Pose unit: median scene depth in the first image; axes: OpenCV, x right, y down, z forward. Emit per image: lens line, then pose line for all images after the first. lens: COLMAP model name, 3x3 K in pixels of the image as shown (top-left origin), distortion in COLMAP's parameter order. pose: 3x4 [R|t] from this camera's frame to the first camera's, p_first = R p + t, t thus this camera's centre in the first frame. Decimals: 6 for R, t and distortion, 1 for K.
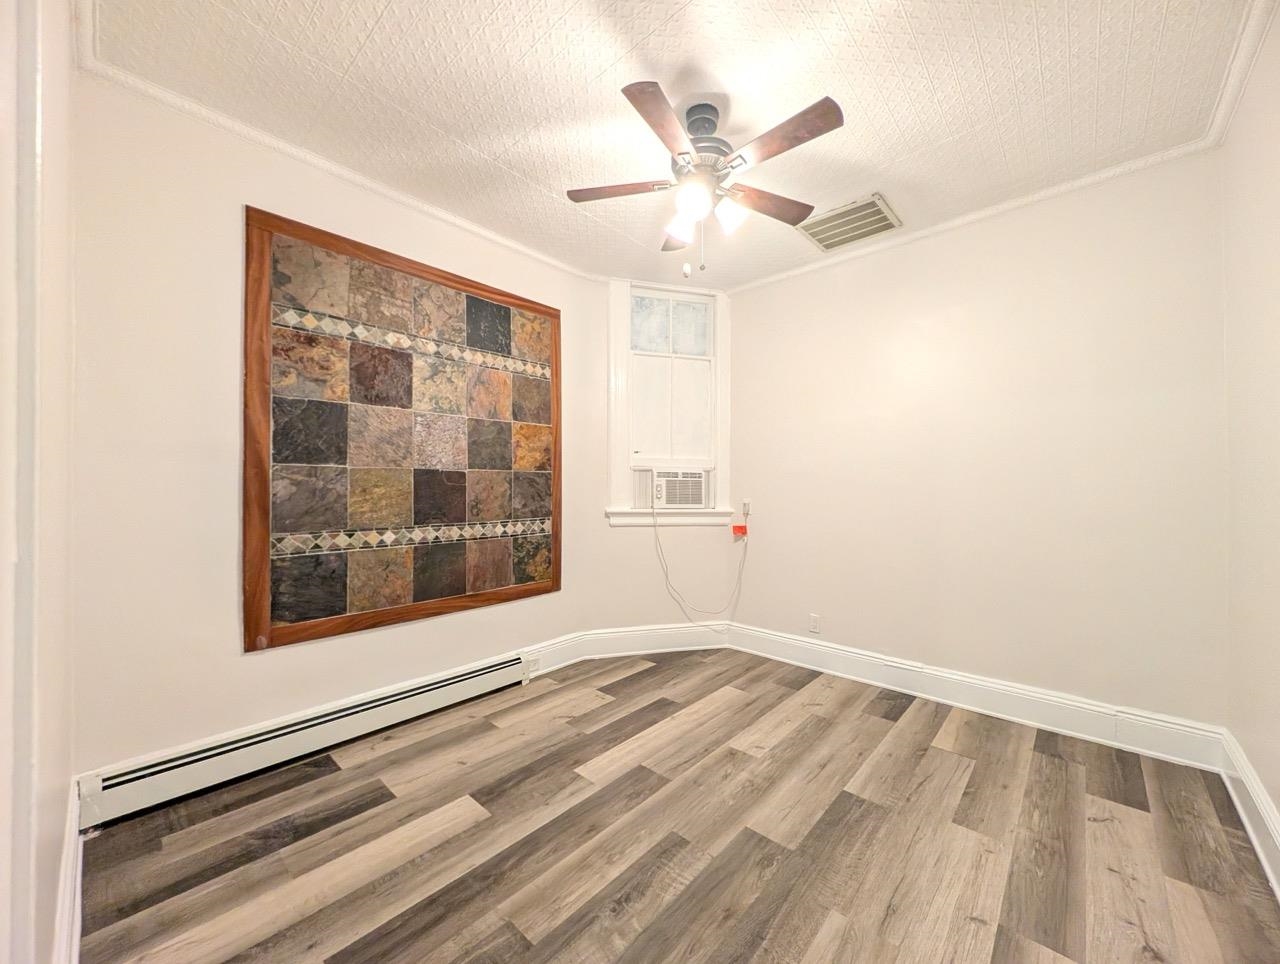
lens RADIAL K [[492.3, 0, 644.5], [0, 492.3, 484.3], [0, 0, 1]] dist [0.000347, 0.000513]
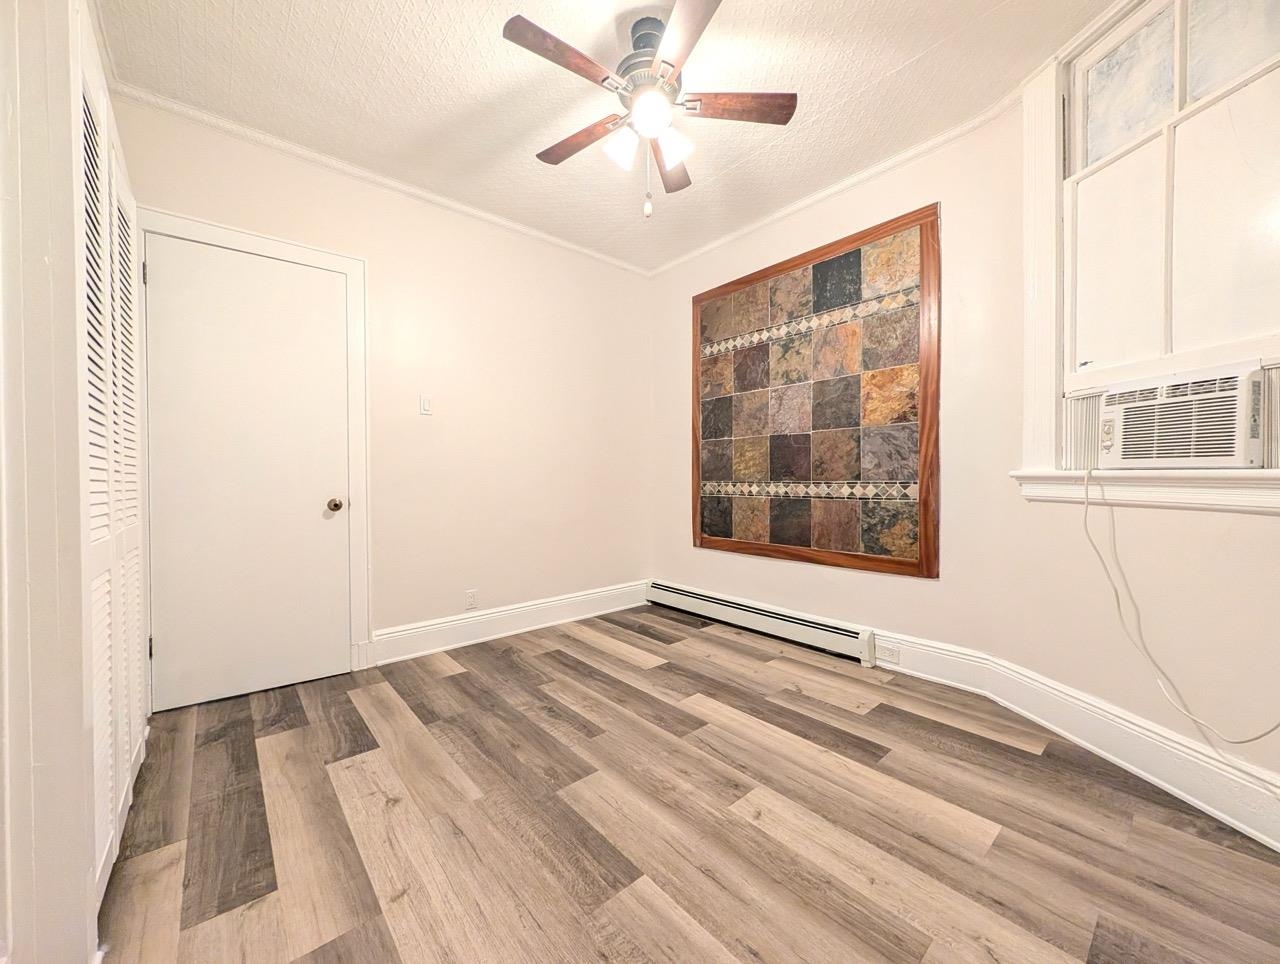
lens RADIAL K [[492.3, 0, 640.8], [0, 492.3, 483.9], [0, 0, 1]] dist [0.000347, 0.000513]
pose [[-0.126289, 0.008342, -0.991958, 0.835578], [0.008779, 0.999935, 0.007291, 0.081910], [0.991955, -0.007788, -0.126354, 0.866752]]
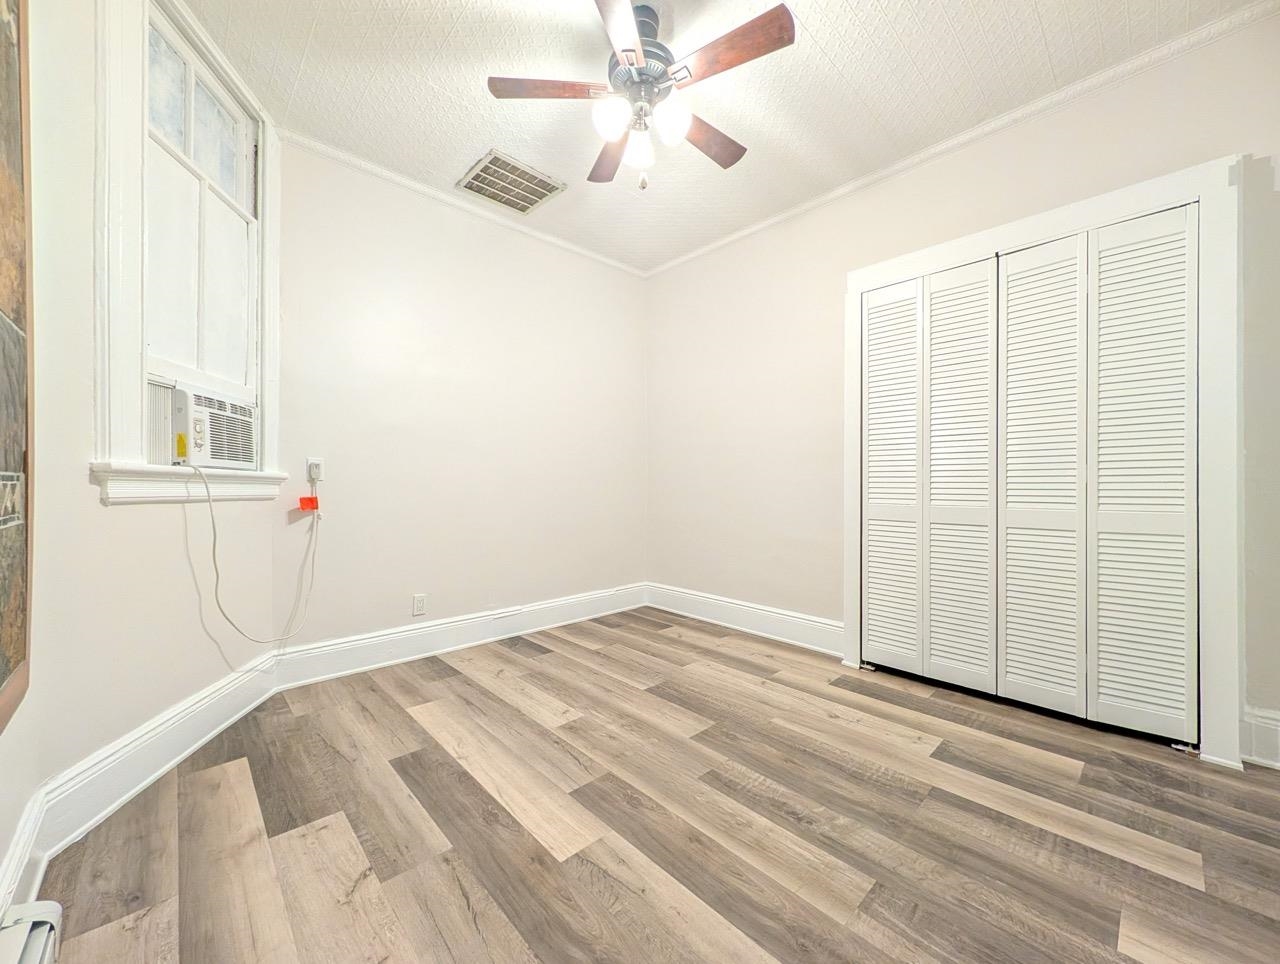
lens RADIAL K [[492.3, 0, 639.7], [0, 492.3, 484.8], [0, 0, 1]] dist [0.000347, 0.000513]
pose [[0.084686, -0.000685, 0.996407, -0.635987], [-0.004427, 0.999990, 0.001064, 0.095180], [-0.996398, -0.004502, 0.084682, 0.728111]]
